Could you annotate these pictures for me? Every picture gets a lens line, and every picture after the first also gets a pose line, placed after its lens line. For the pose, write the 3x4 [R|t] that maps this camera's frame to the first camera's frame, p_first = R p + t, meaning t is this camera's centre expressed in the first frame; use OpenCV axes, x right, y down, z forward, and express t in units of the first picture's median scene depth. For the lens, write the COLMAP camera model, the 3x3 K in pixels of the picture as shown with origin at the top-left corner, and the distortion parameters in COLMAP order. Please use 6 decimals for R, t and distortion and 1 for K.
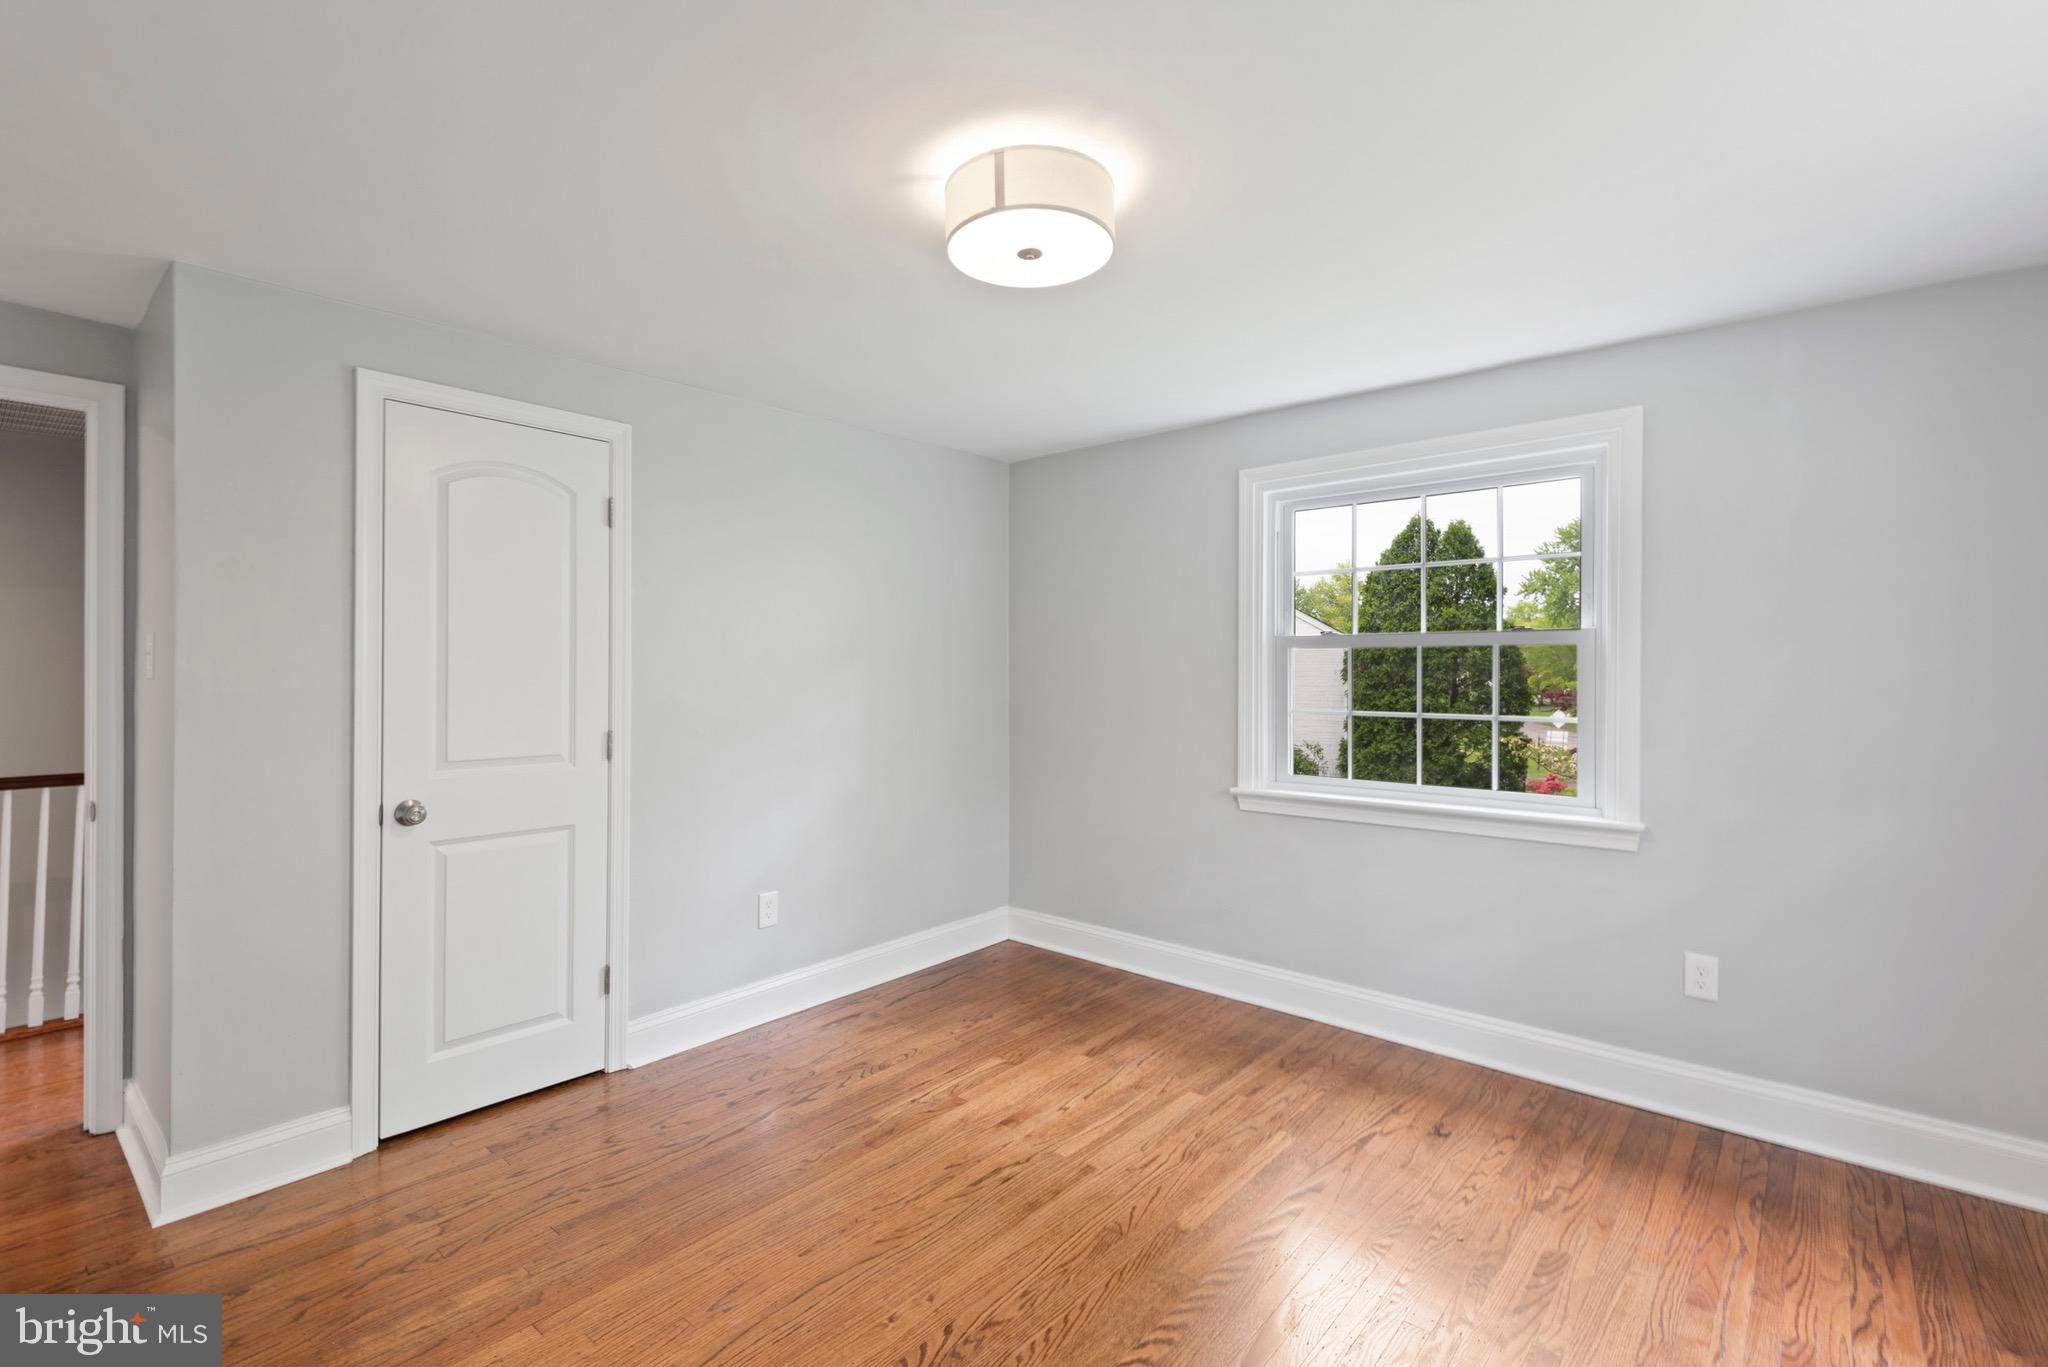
lens RADIAL K [[933.8, 0, 1041.3], [0, 933.8, 666.0], [0, 0, 1]] dist [0.011417, -0.004782]
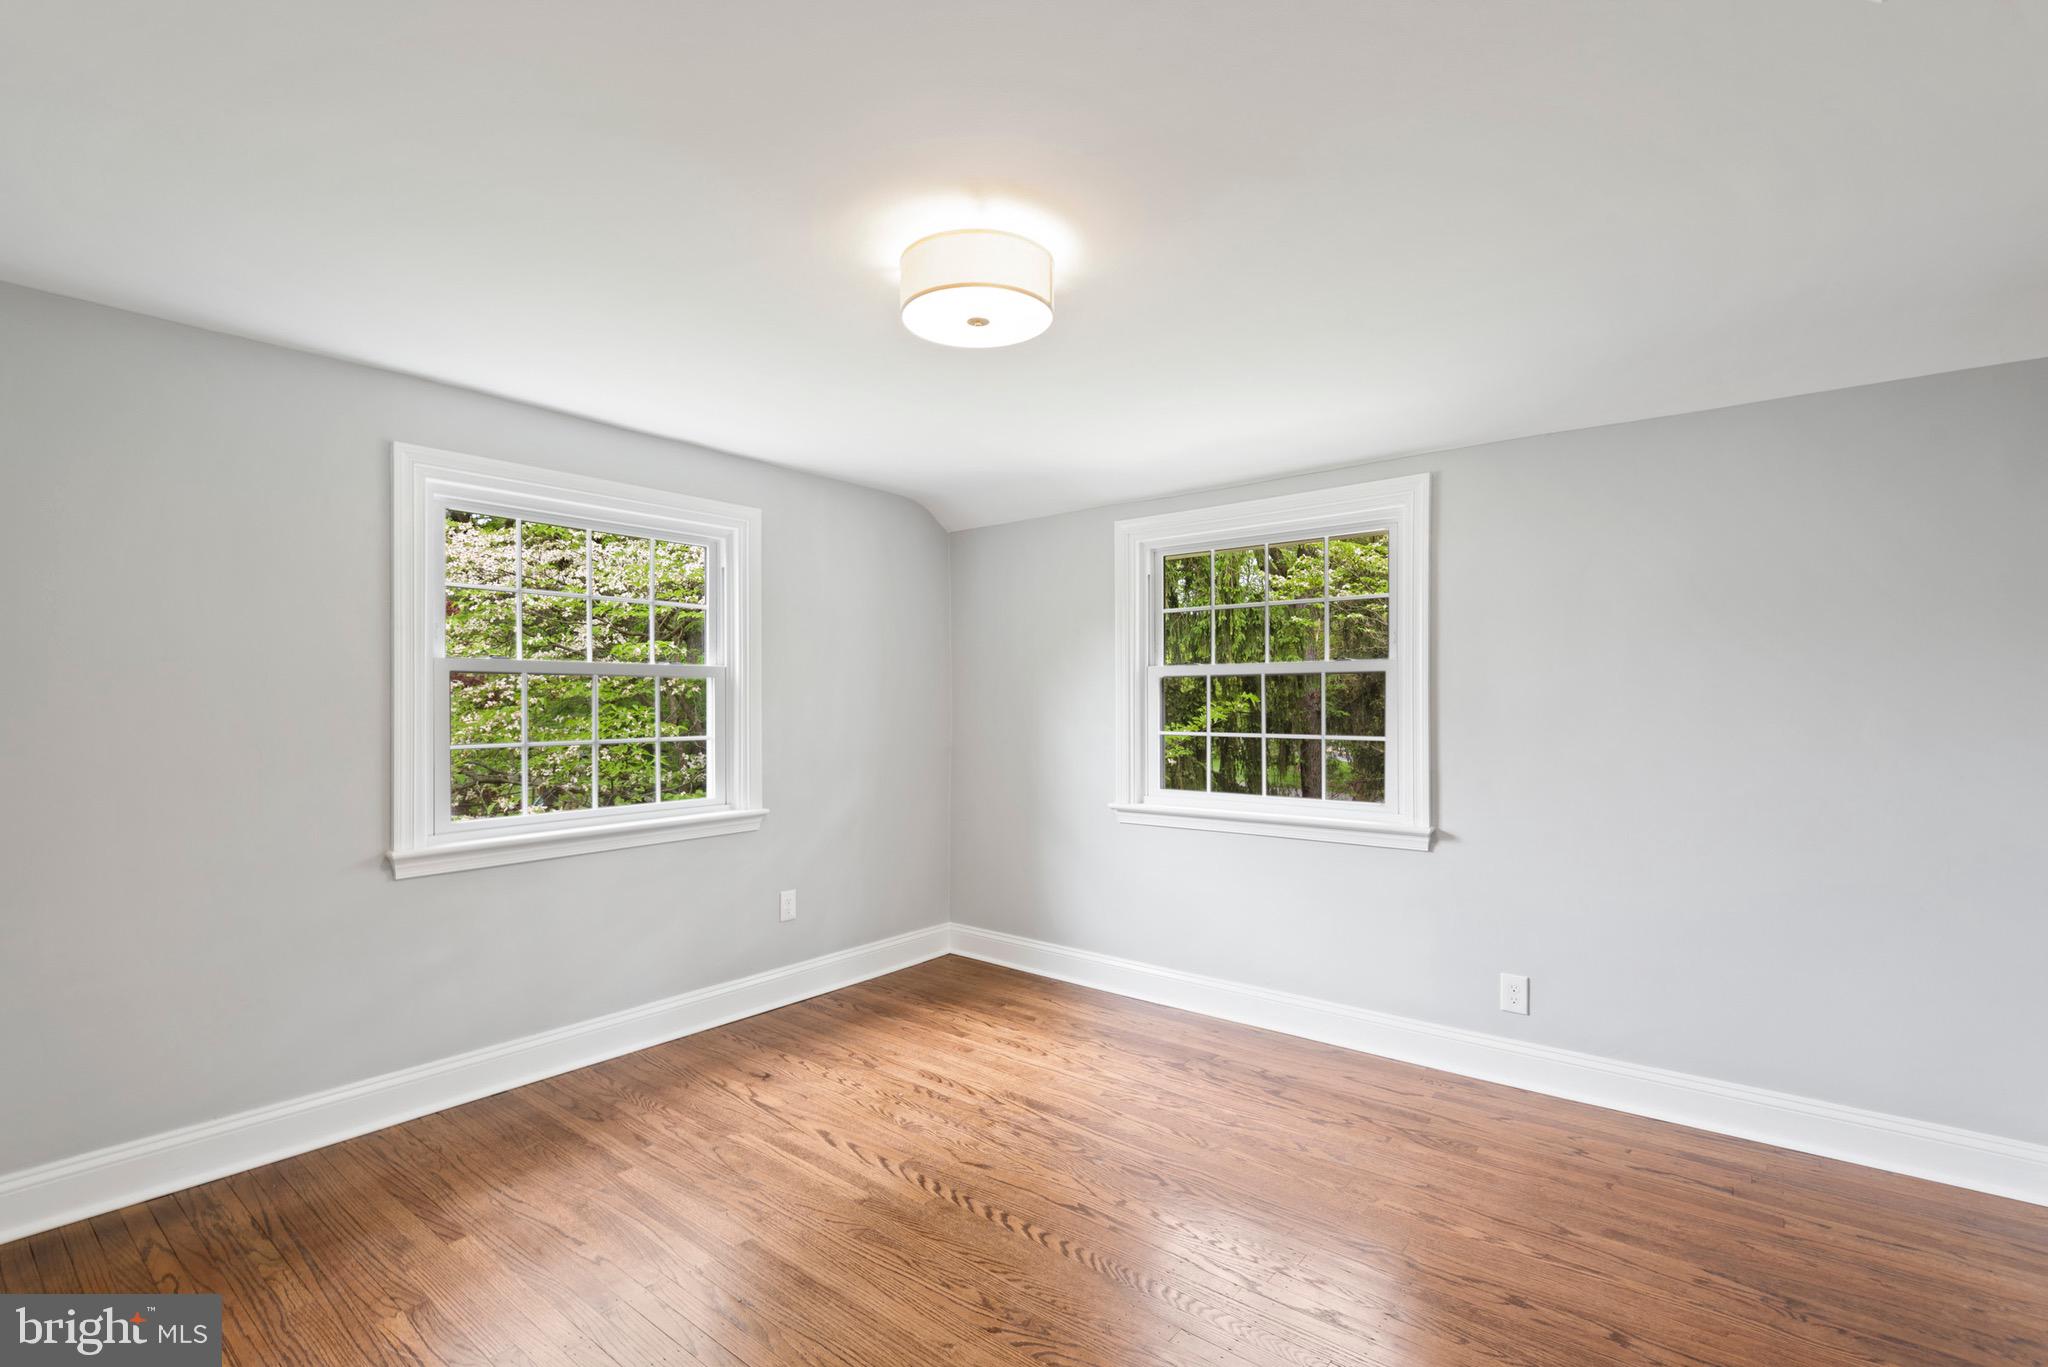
lens RADIAL K [[933.8, 0, 1010.3], [0, 933.8, 701.1], [0, 0, 1]] dist [0.011417, -0.004782]
pose [[-0.032075, 0.000897, 0.999485, -0.762385], [-0.005839, 0.999982, -0.001085, 0.007454], [-0.999468, -0.005871, -0.032069, 0.682060]]
